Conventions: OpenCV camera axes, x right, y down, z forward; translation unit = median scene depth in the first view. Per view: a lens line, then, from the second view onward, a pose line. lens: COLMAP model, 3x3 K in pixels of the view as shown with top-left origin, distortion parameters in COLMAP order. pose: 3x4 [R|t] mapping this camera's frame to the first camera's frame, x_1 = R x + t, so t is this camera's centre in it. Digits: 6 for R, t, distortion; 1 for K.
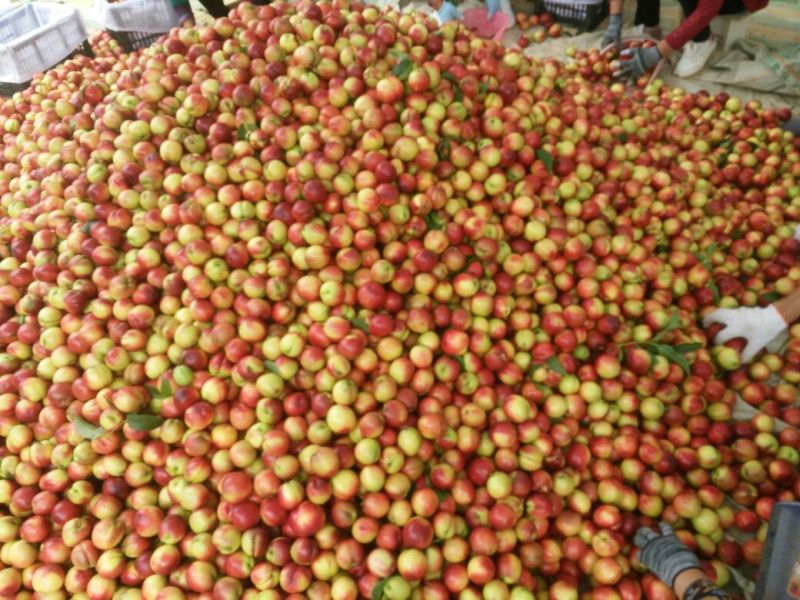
lens RADIAL K [[678.5, 0, 400.0], [0, 678.5, 300.0], [0, 0, 1]] dist [0.039805, -0.000423]
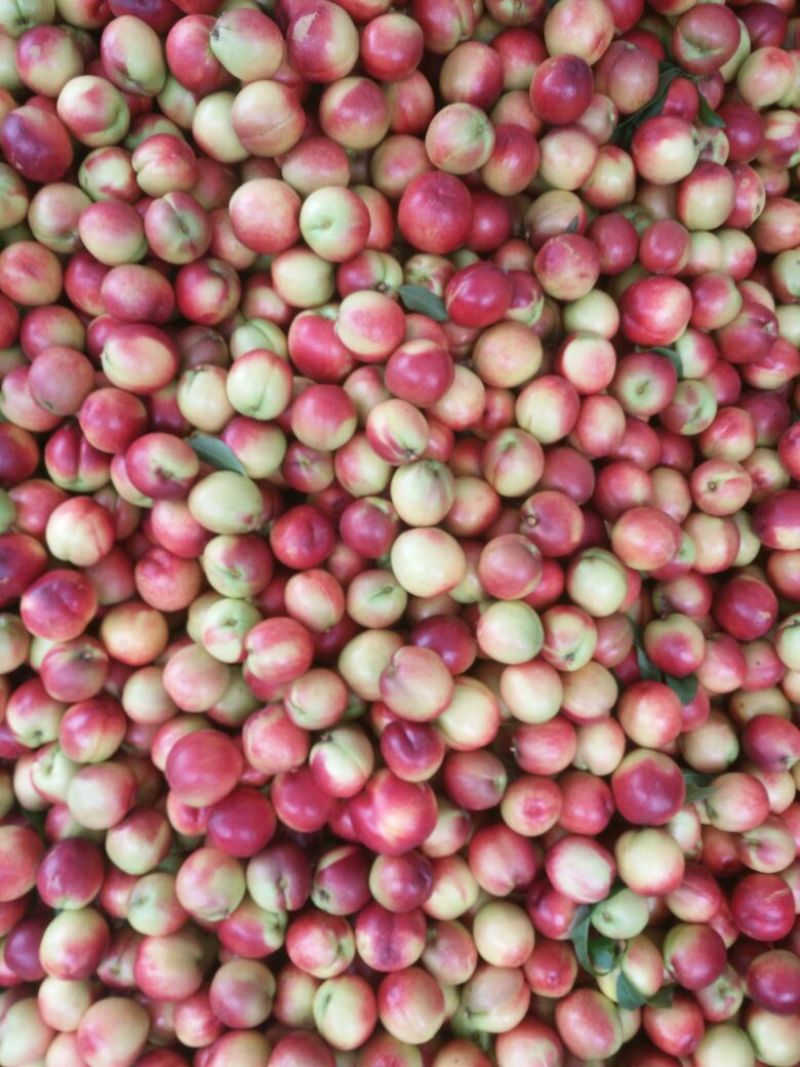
lens RADIAL K [[875.5, 0, 400.0], [0, 875.5, 533.5], [0, 0, 1]] dist [0.057058, -0.066358]
pose [[0.983120, -0.164150, 0.080811, -0.133903], [0.121480, 0.915905, 0.382572, -0.035081], [-0.136814, -0.366297, 0.920385, 0.511154]]
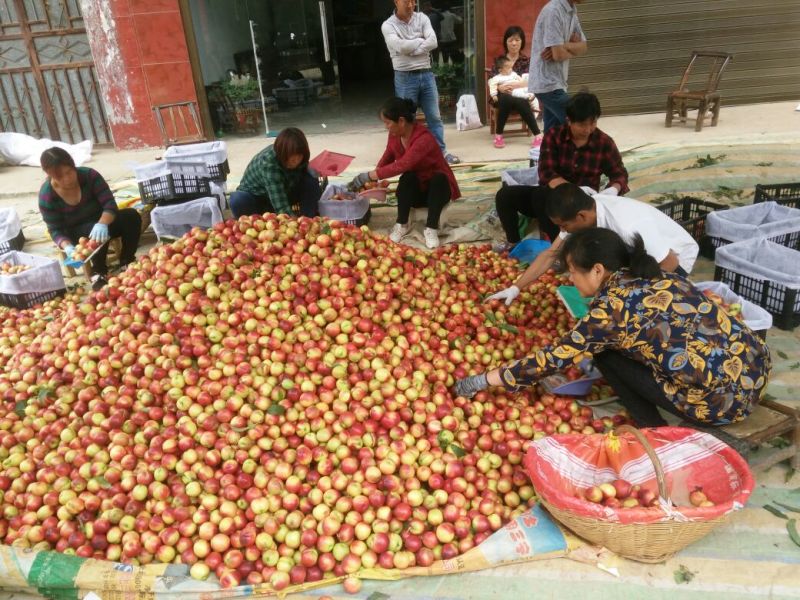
lens RADIAL K [[678.5, 0, 400.0], [0, 678.5, 300.0], [0, 0, 1]] dist [0.039805, -0.000423]
pose [[0.878137, -0.192623, 0.437918, -0.788962], [0.345771, 0.888154, -0.302695, 0.546689], [-0.330632, 0.417227, 0.846525, -0.663533]]
